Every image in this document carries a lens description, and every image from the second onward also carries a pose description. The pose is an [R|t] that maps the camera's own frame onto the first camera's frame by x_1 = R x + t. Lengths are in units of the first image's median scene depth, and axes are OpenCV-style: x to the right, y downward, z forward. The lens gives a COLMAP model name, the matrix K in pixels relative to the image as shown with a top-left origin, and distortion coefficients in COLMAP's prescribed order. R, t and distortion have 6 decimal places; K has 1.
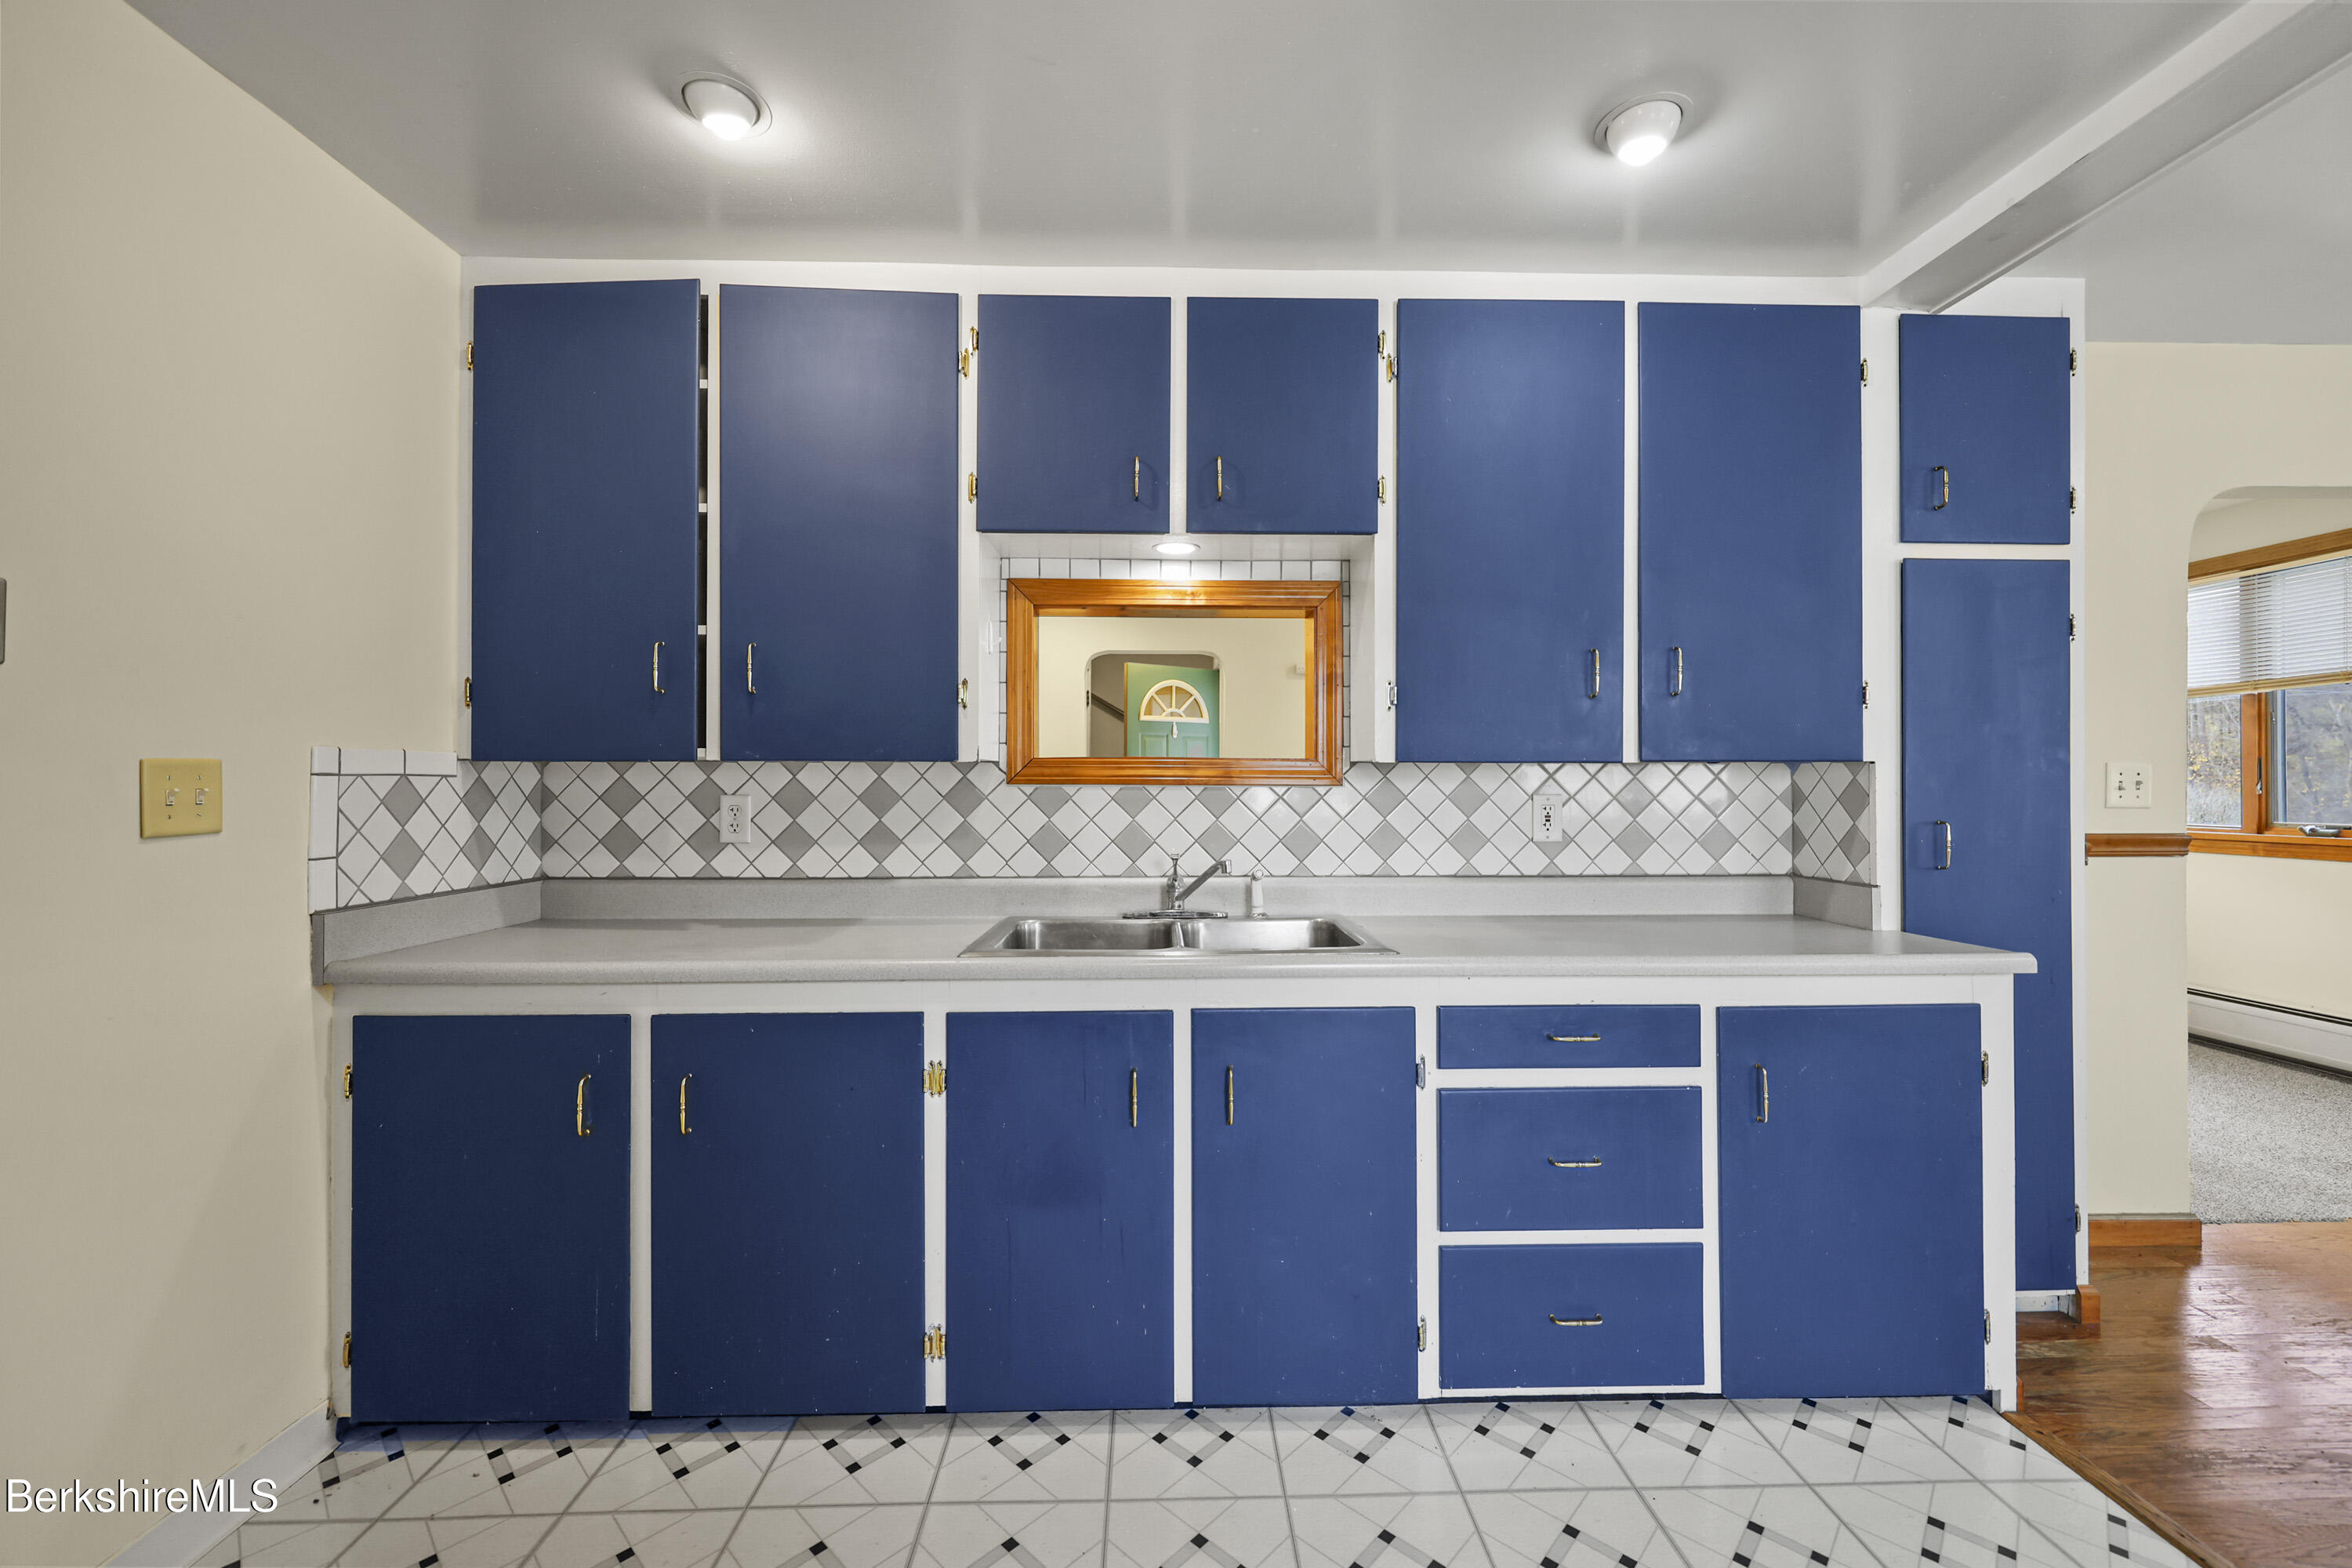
lens RADIAL K [[948.3, 0, 1172.0], [0, 948.3, 775.3], [0, 0, 1]] dist [-0.001531, 0.000236]
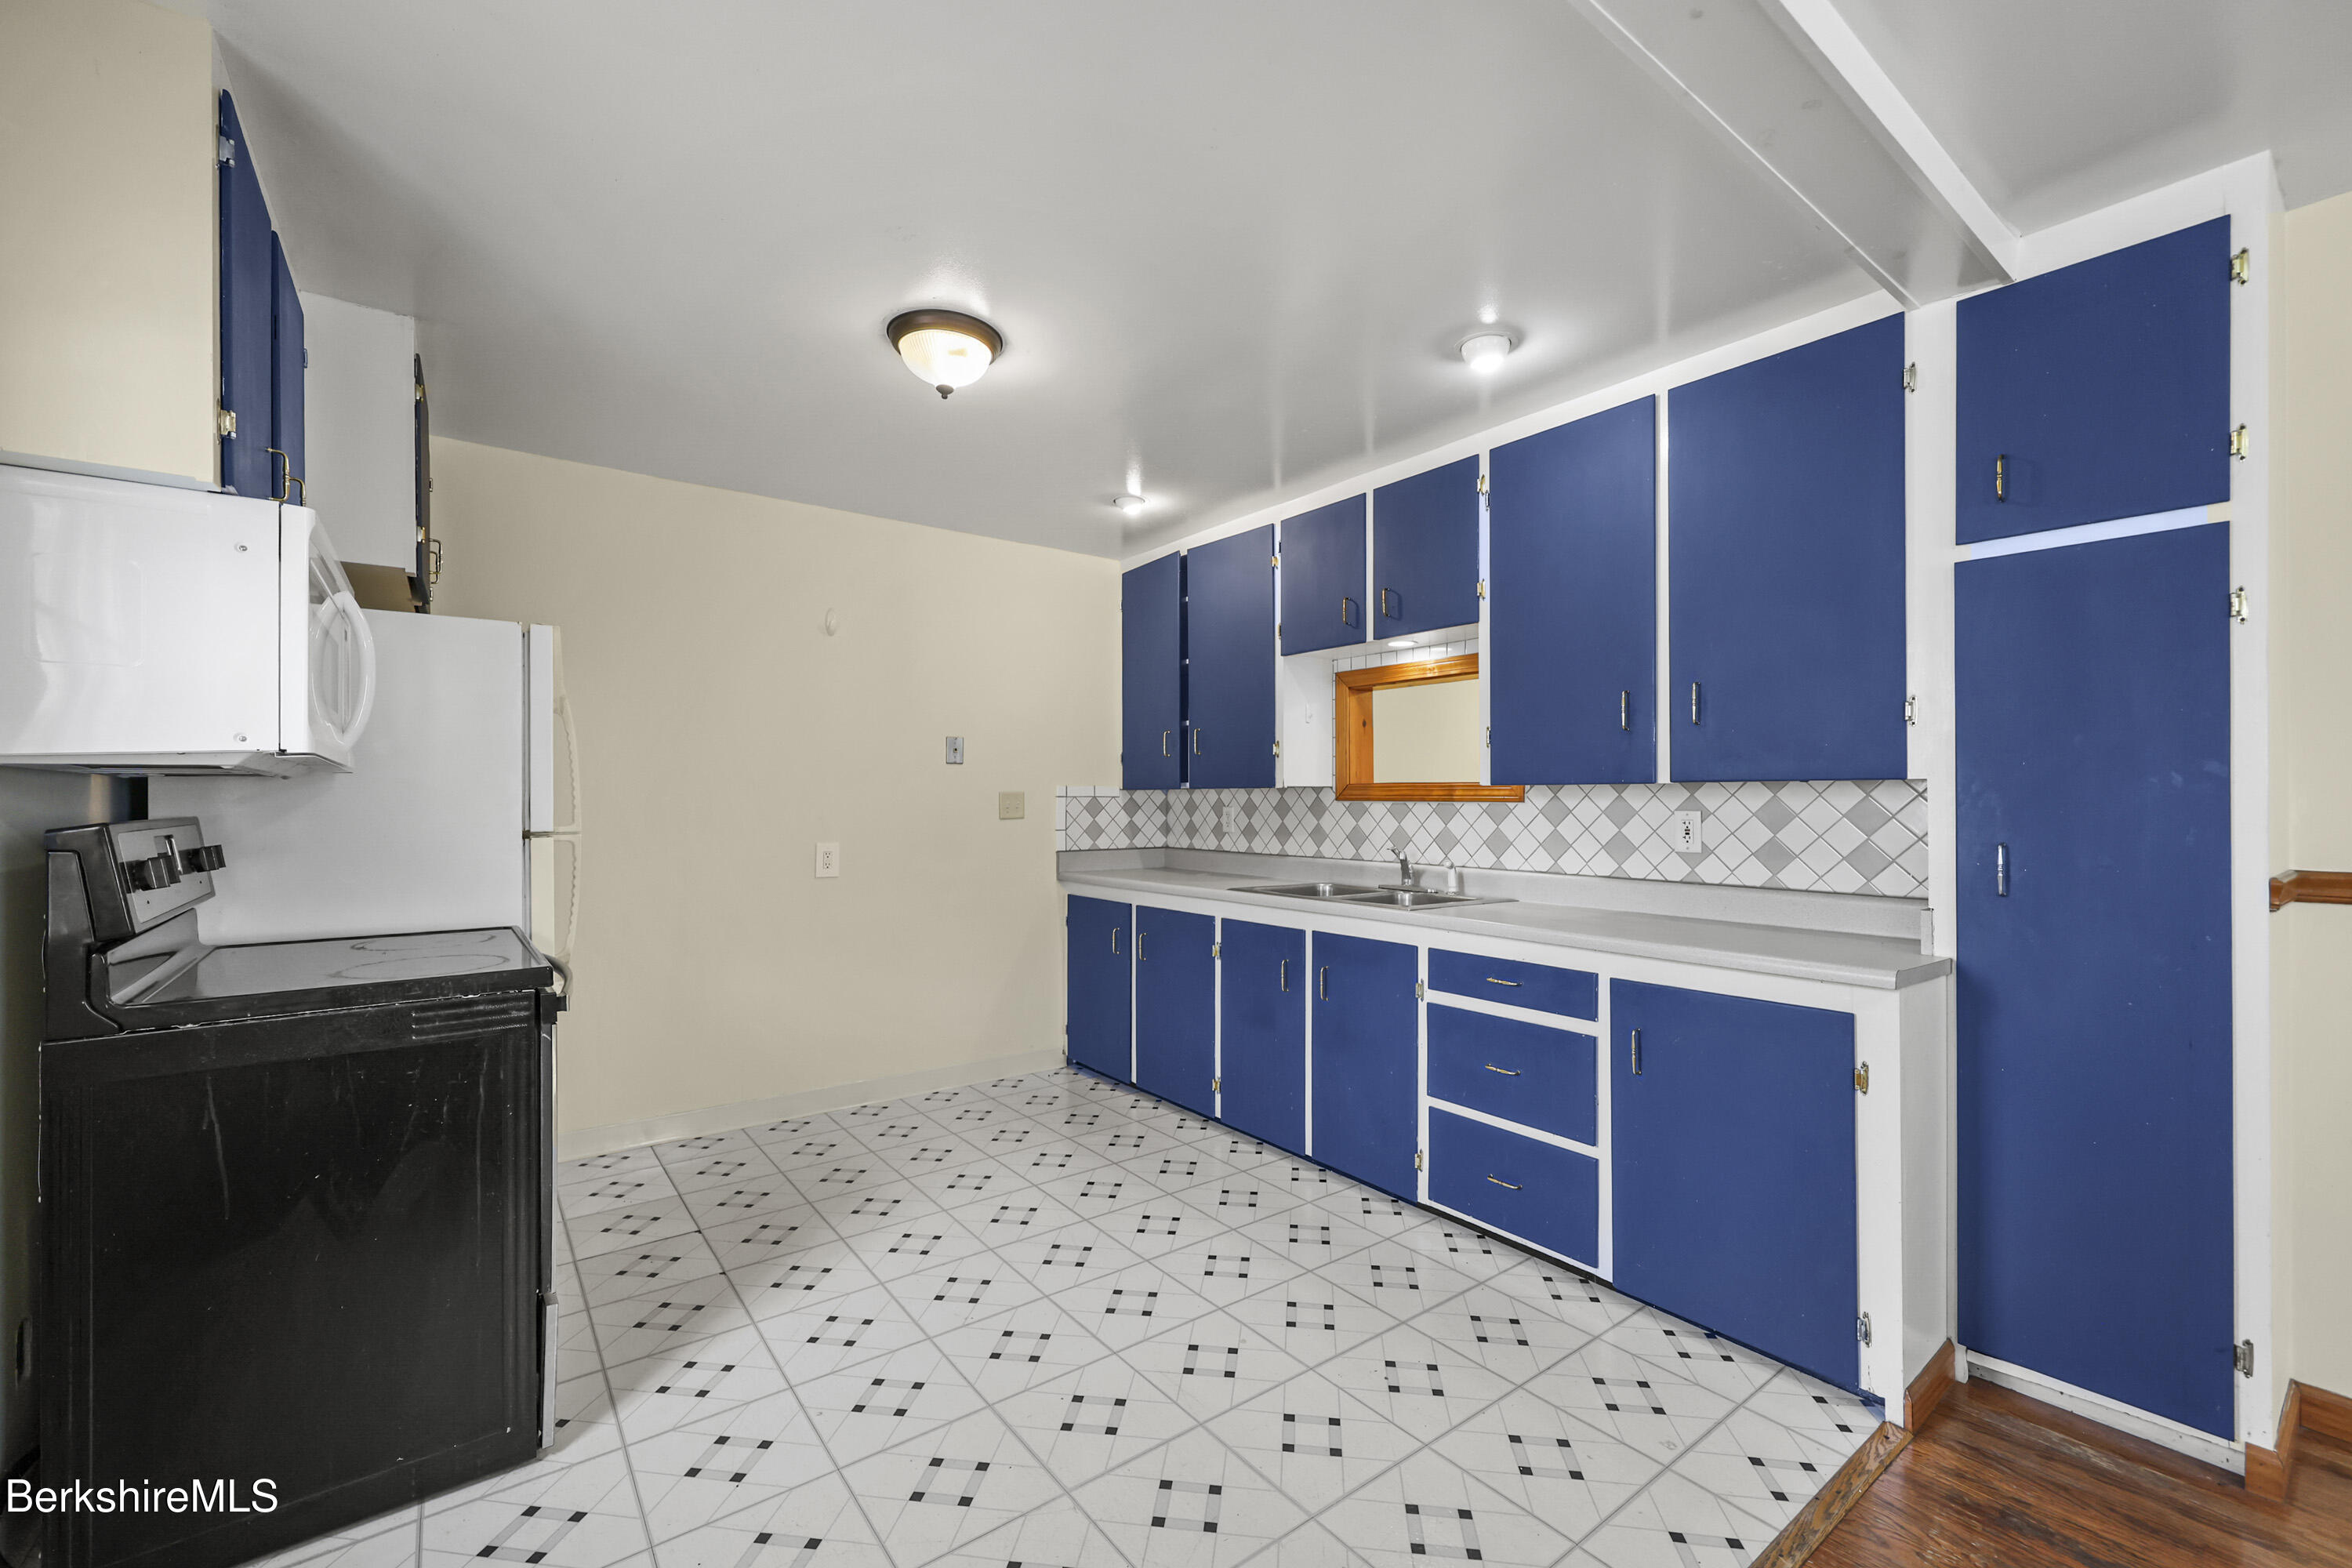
lens RADIAL K [[948.3, 0, 1171.2], [0, 948.3, 794.9], [0, 0, 1]] dist [-0.001531, 0.000236]
pose [[0.582702, -0.003366, -0.812679, 1.084752], [0.005783, 0.999983, 0.000005, -0.002933], [0.812665, -0.004703, 0.582712, -0.184672]]
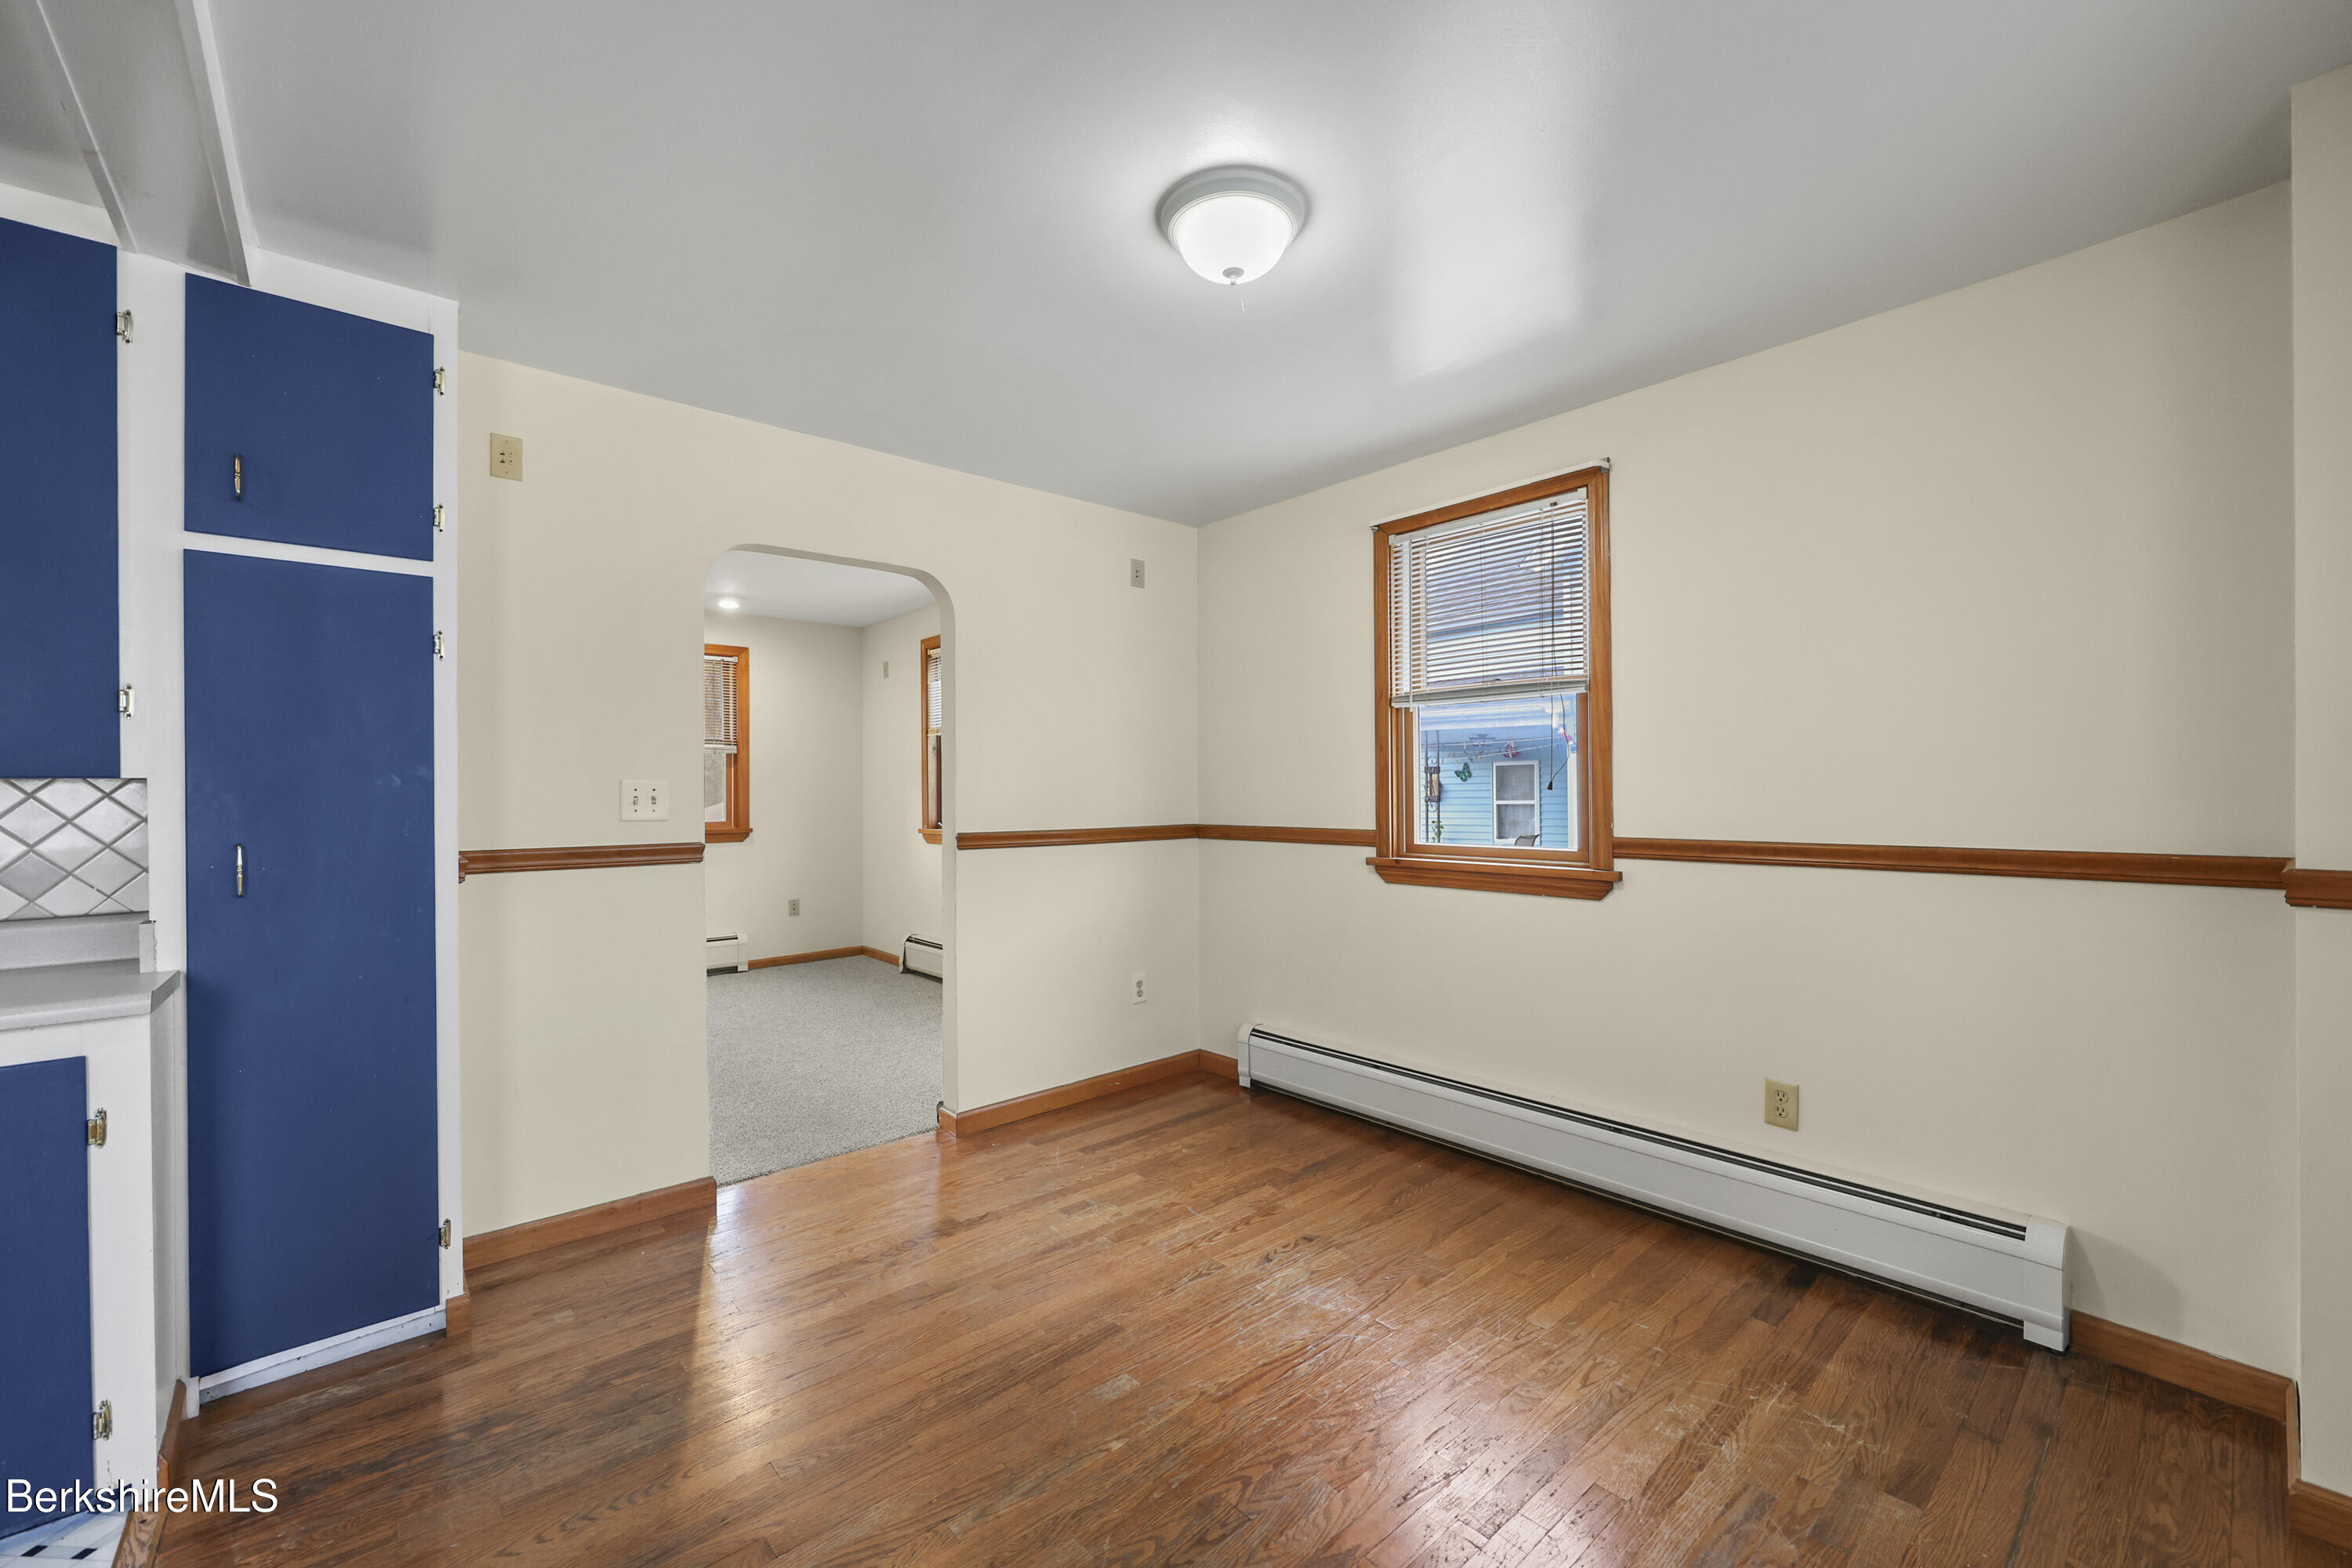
lens RADIAL K [[948.3, 0, 1185.8], [0, 948.3, 788.6], [0, 0, 1]] dist [-0.001531, 0.000236]
pose [[0.764026, -0.005461, 0.645162, 0.917011], [0.004662, 0.999985, 0.002943, -0.003234], [-0.645169, 0.000759, 0.764040, -0.280878]]
